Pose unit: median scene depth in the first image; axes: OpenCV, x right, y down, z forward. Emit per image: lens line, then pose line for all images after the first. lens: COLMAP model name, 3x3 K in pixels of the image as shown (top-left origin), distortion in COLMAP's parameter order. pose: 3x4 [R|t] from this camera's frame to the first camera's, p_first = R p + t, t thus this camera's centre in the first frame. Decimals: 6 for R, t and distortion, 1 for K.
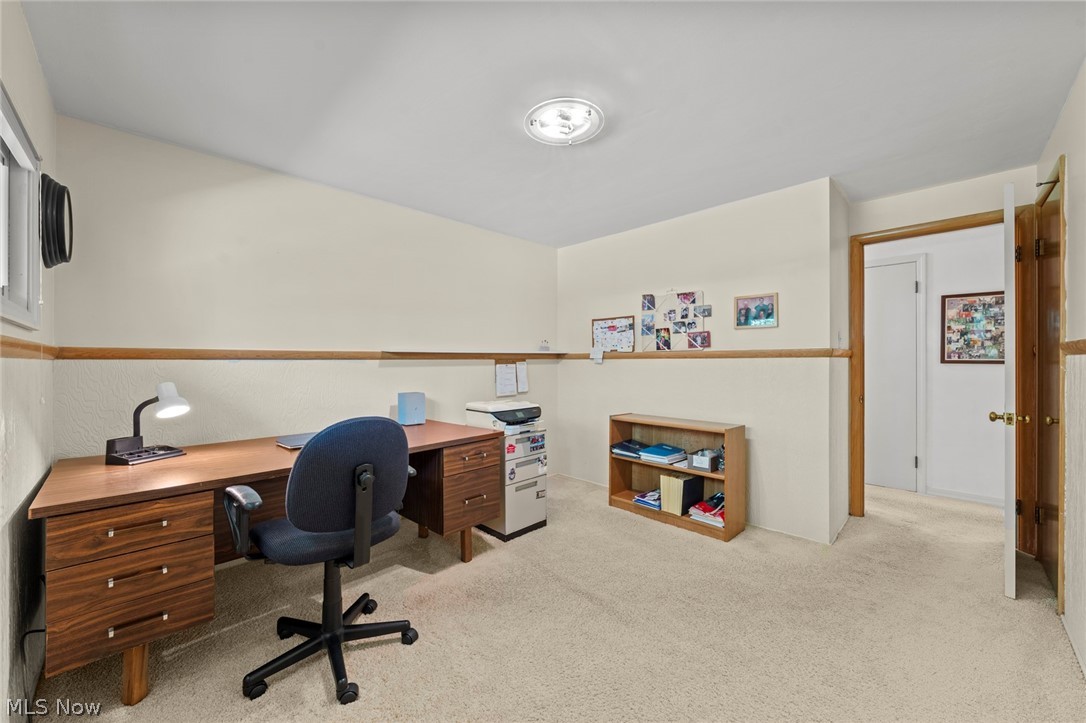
lens RADIAL K [[408.6, 0, 547.2], [0, 408.6, 359.8], [0, 0, 1]] dist [-0.000637, -0.000017]
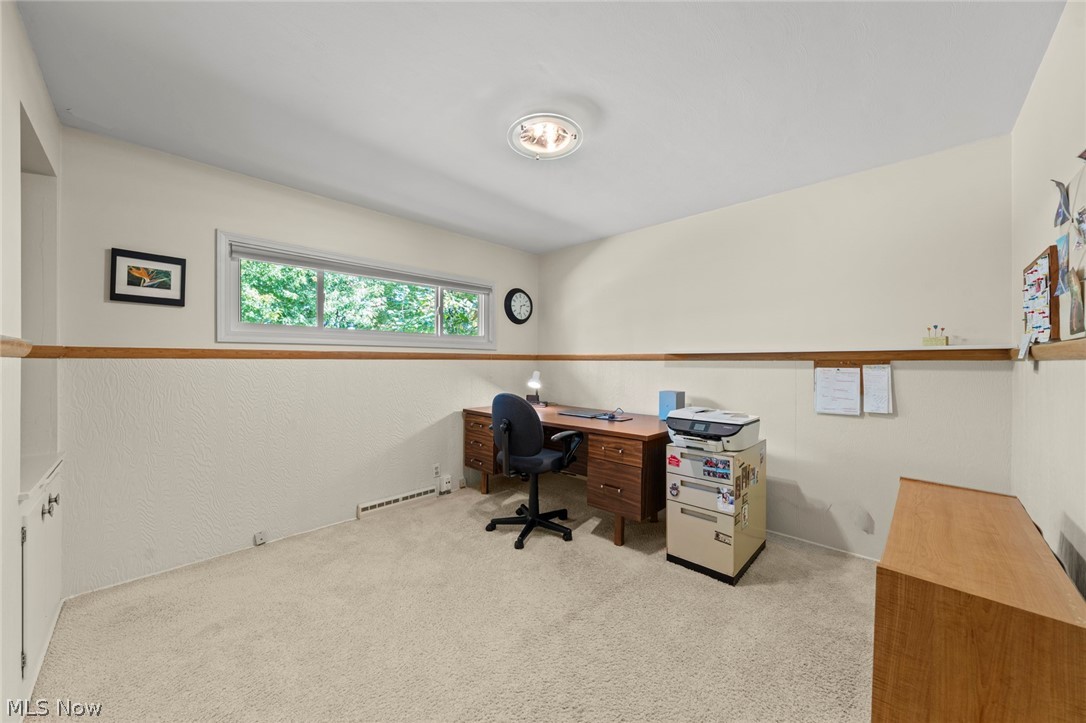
lens RADIAL K [[385.2, 0, 550.6], [0, 385.2, 358.7], [0, 0, 1]] dist [0.000714, 0.000165]
pose [[0.025149, -0.002288, -0.999681, 0.720316], [-0.000641, 0.999997, -0.002305, -0.003128], [0.999683, 0.000699, 0.025148, 0.685275]]
